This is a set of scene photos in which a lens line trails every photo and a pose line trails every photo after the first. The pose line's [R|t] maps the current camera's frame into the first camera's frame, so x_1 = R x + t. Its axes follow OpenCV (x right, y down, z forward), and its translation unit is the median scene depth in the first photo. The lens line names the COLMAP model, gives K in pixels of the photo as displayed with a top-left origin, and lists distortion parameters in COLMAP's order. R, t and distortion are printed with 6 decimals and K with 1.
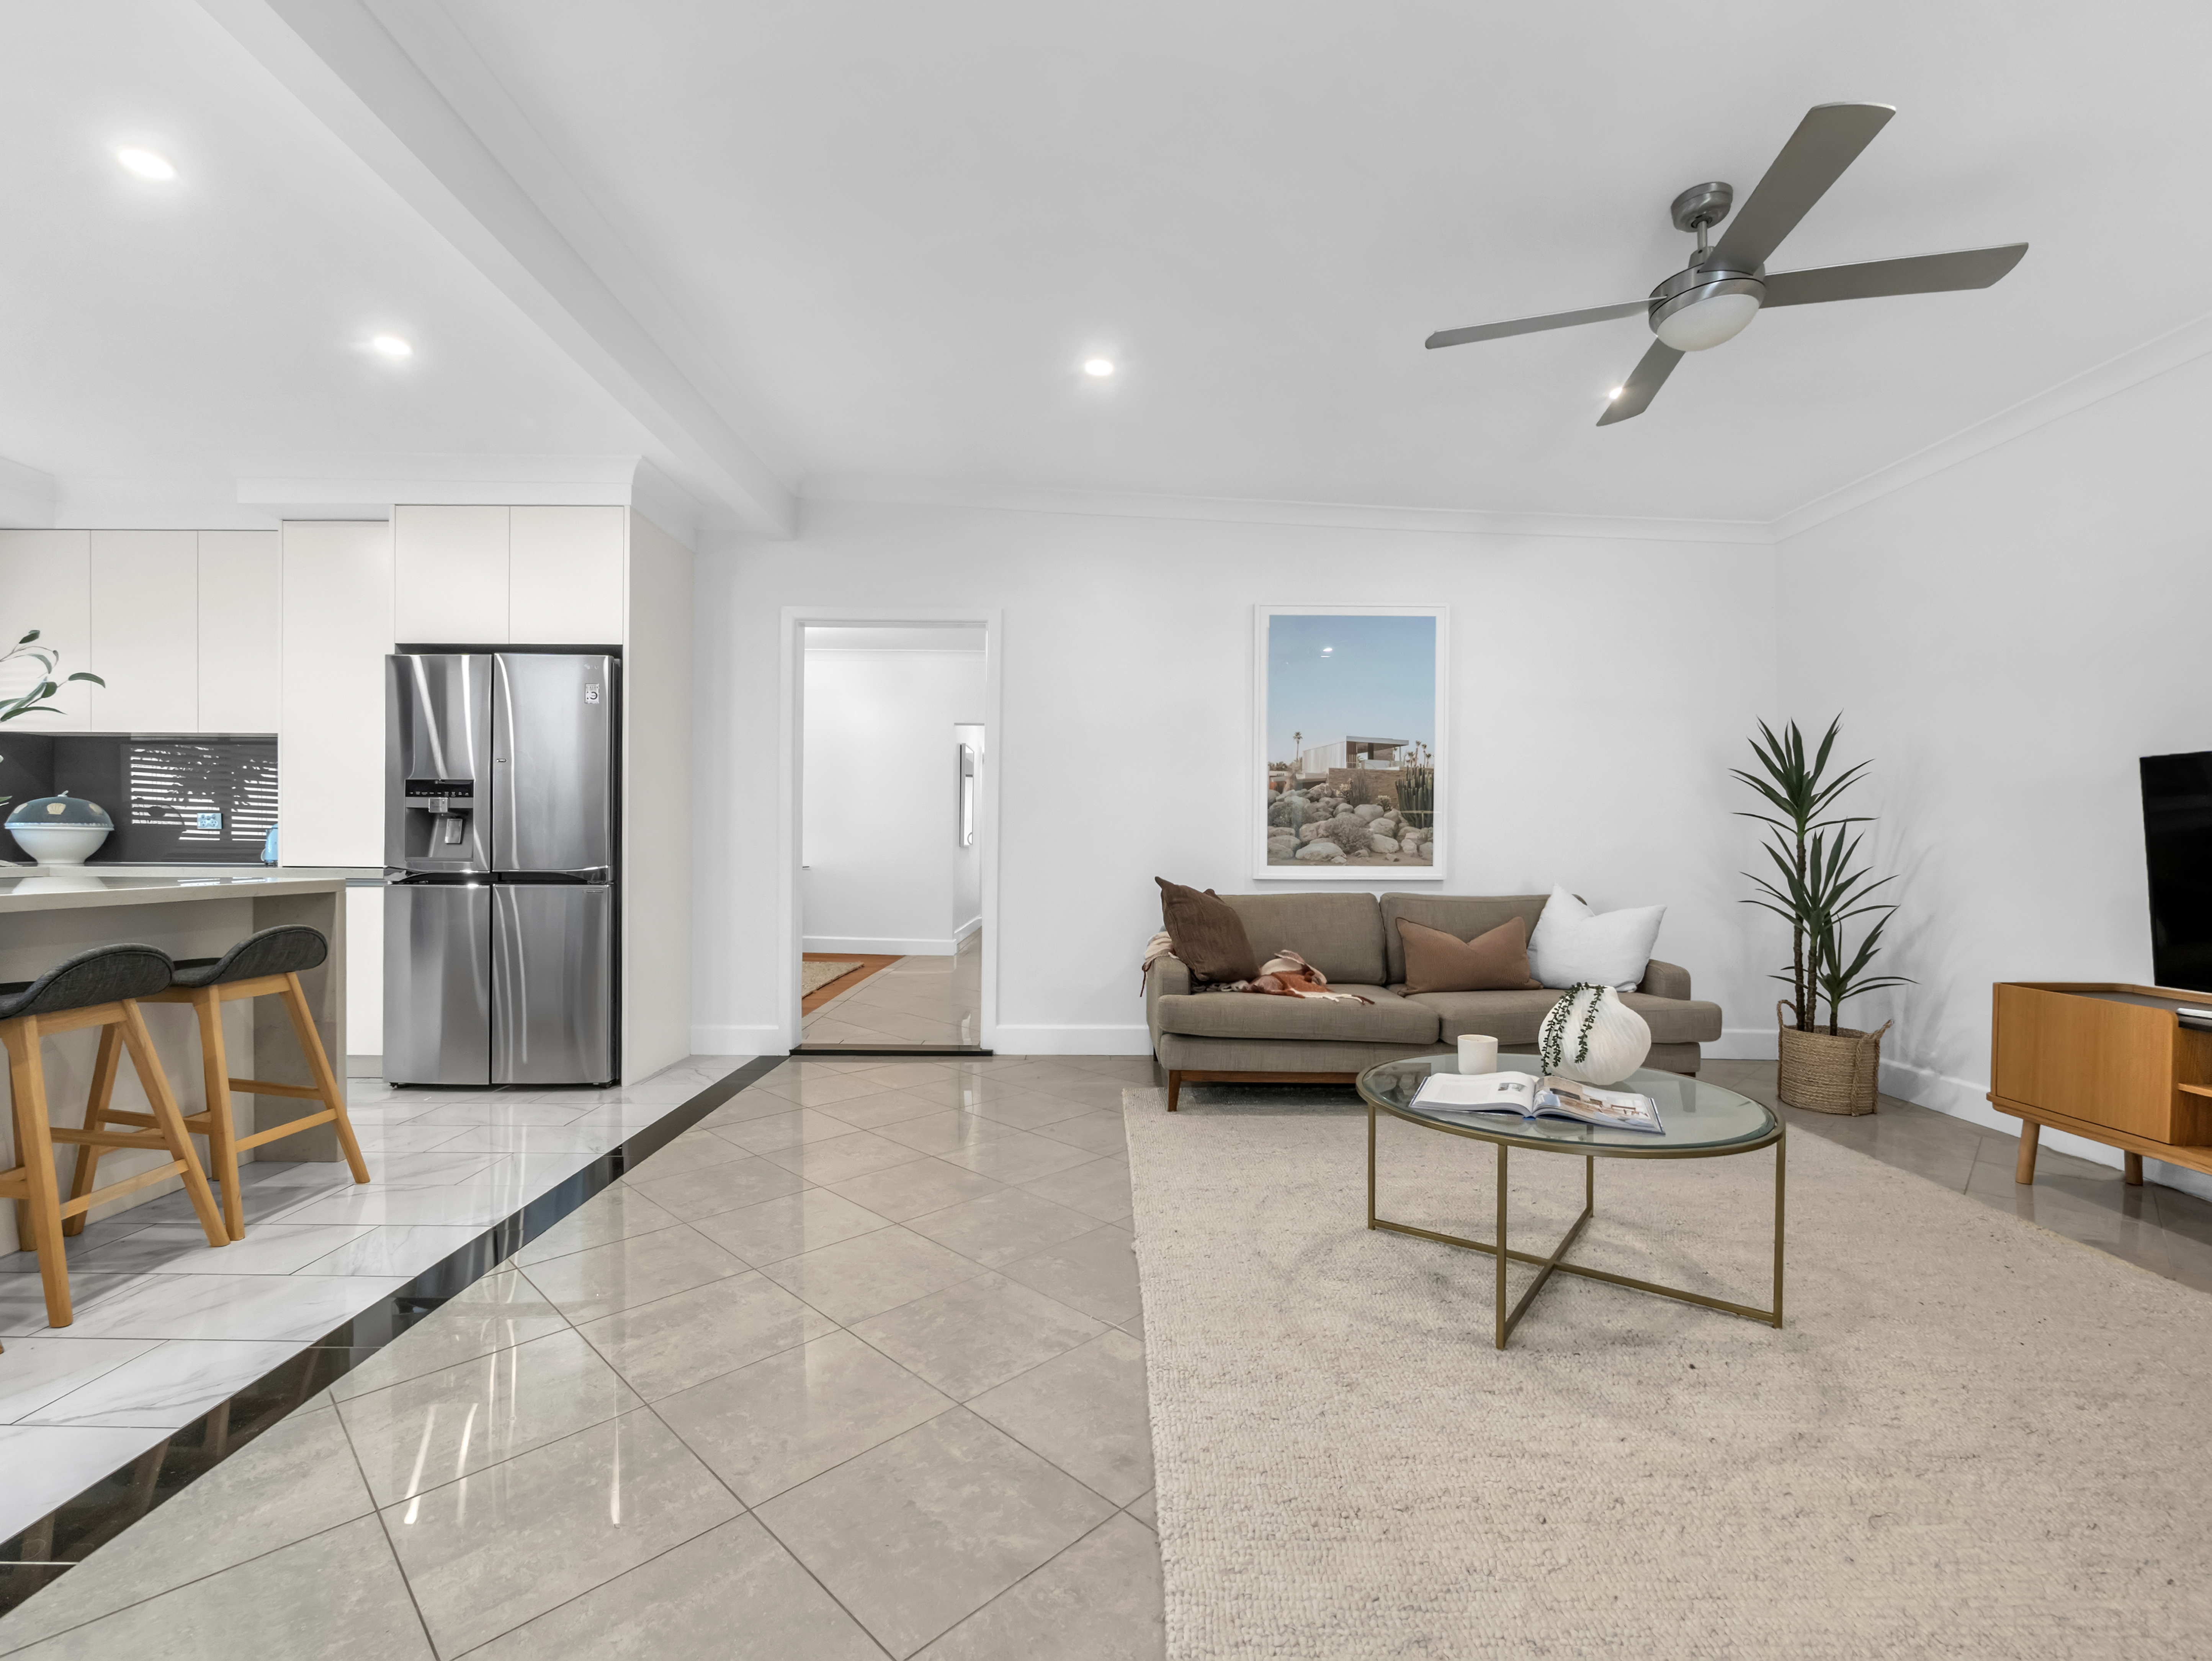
lens RADIAL K [[1005.3, 0, 1106.0], [0, 1005.3, 830.5], [0, 0, 1]] dist [-0.001806, -0.000098]
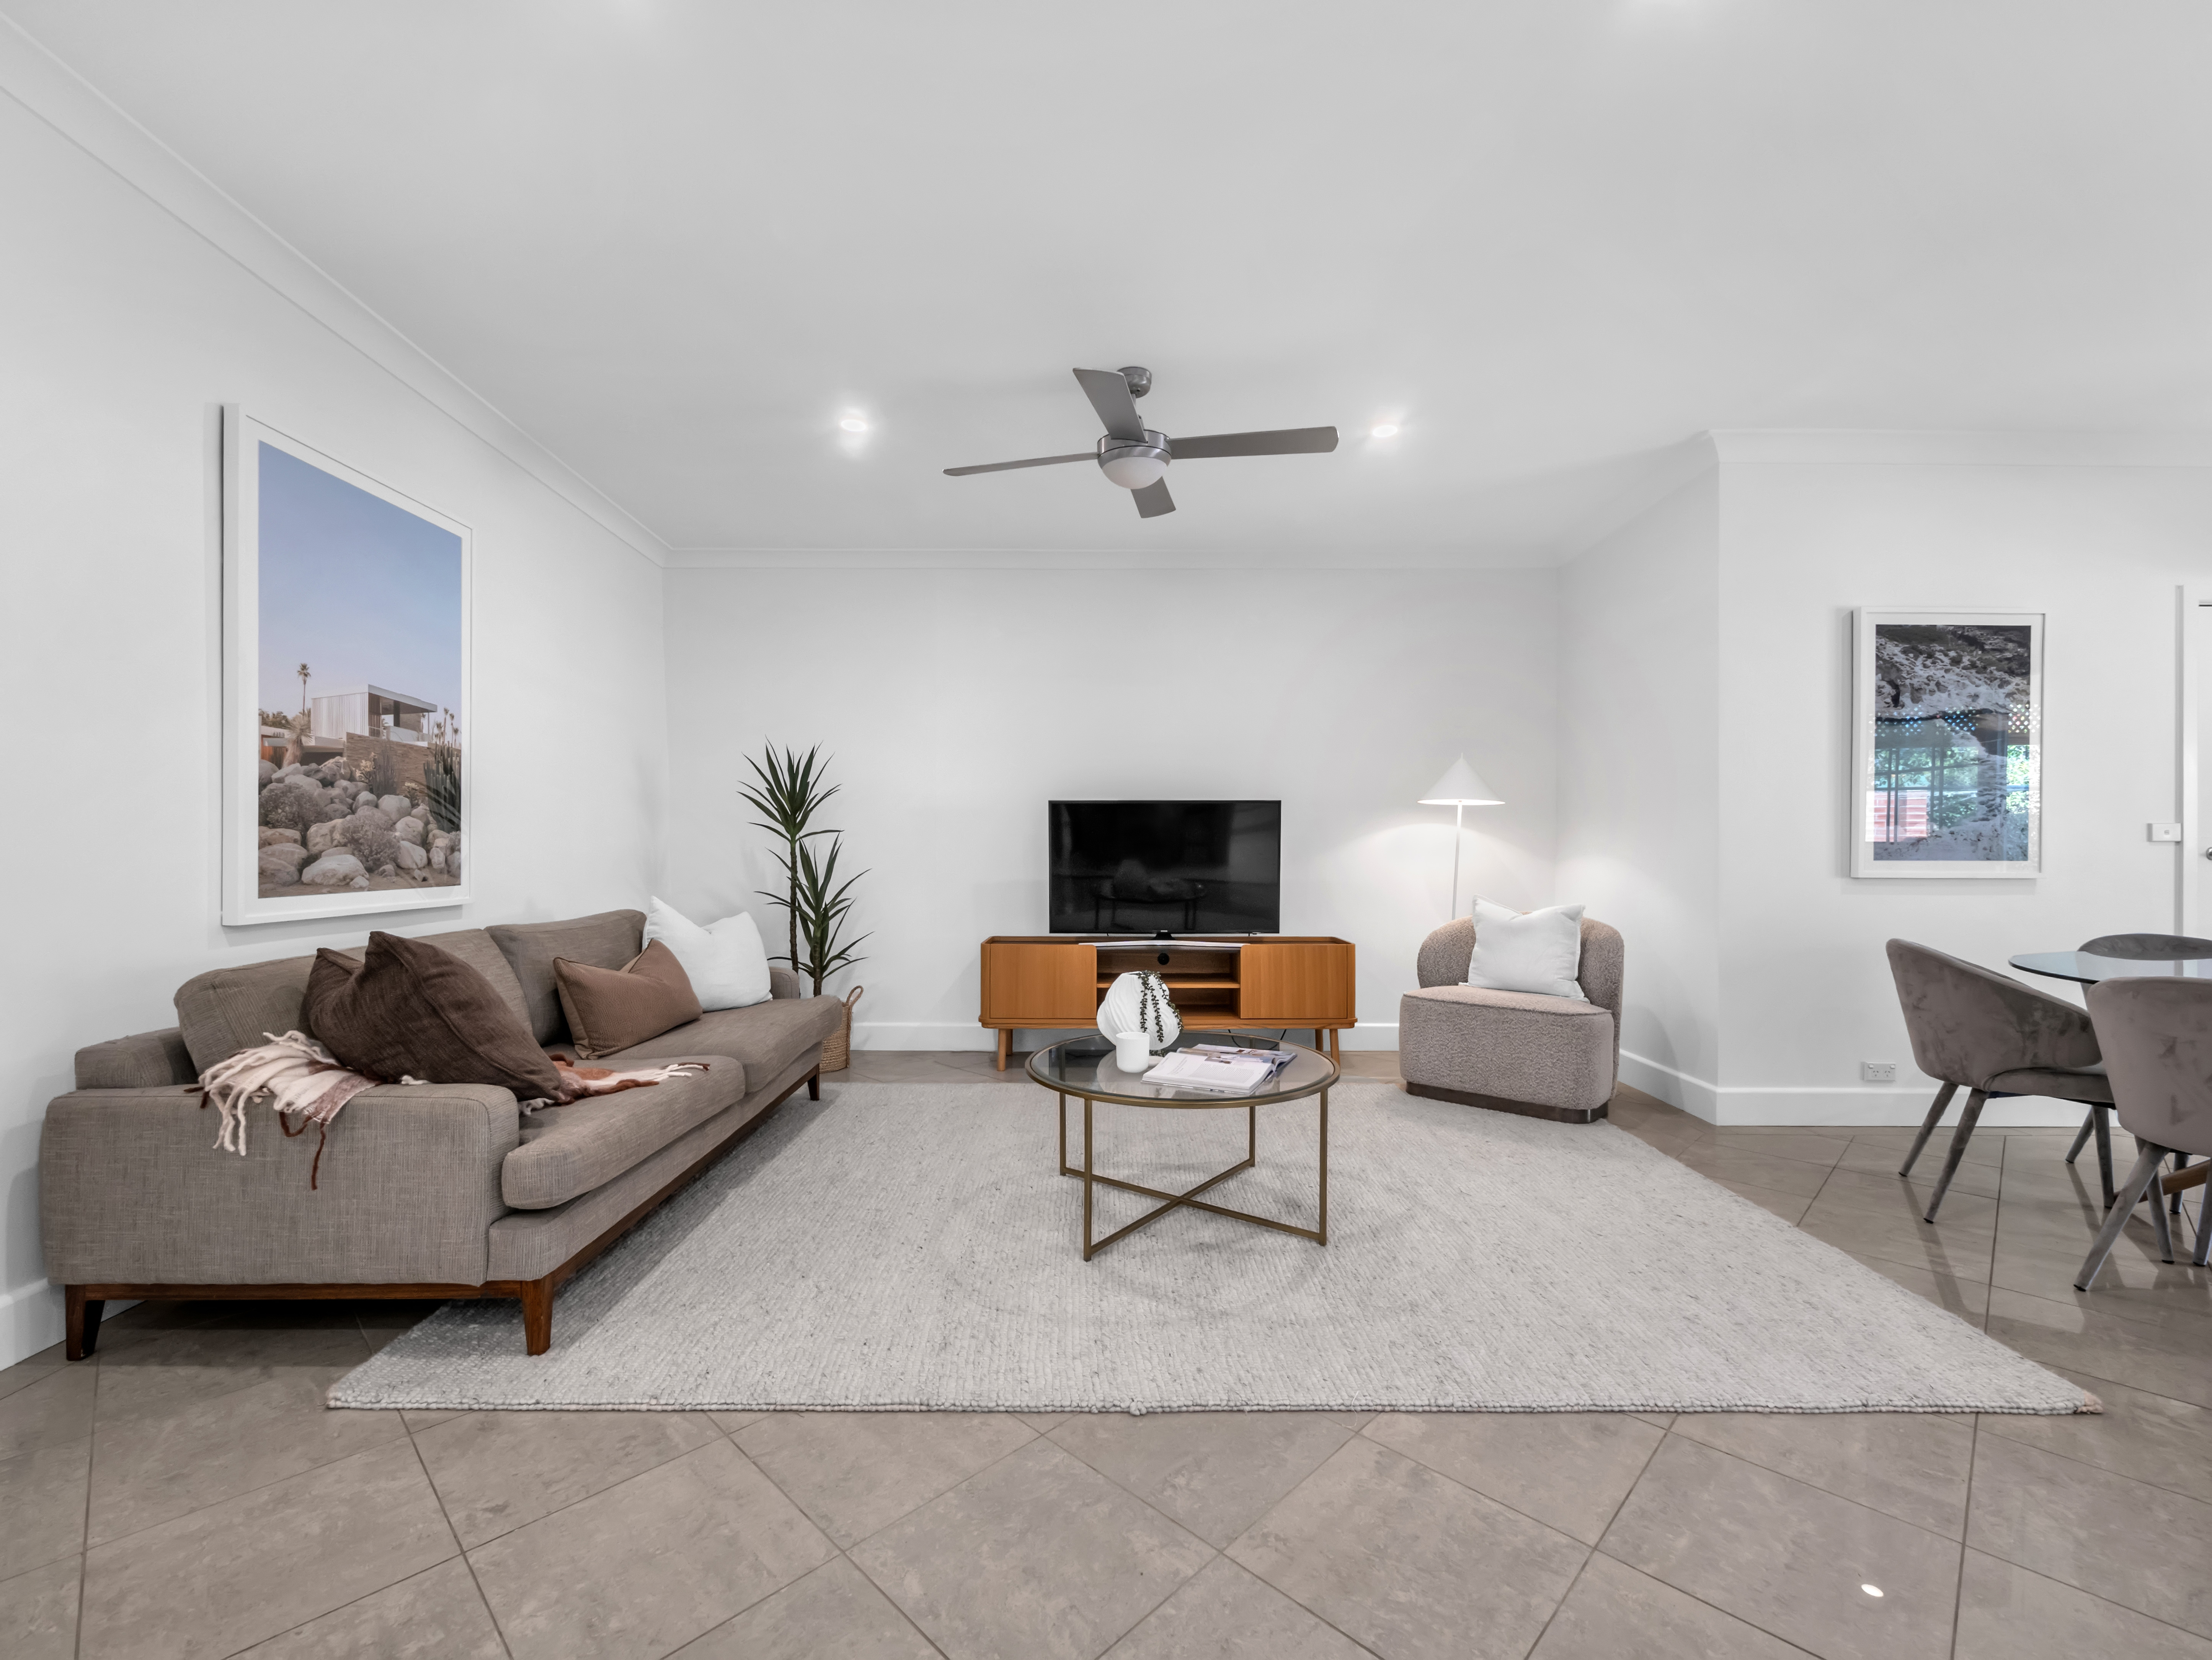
lens RADIAL K [[950.6, 0, 1104.6], [0, 950.6, 840.0], [0, 0, 1]] dist [-0.003429, -0.000416]
pose [[-0.004204, -0.001390, 0.999990, -0.356051], [-0.017392, 0.999848, 0.001317, -0.005574], [-0.999840, -0.017387, -0.004228, 0.542371]]
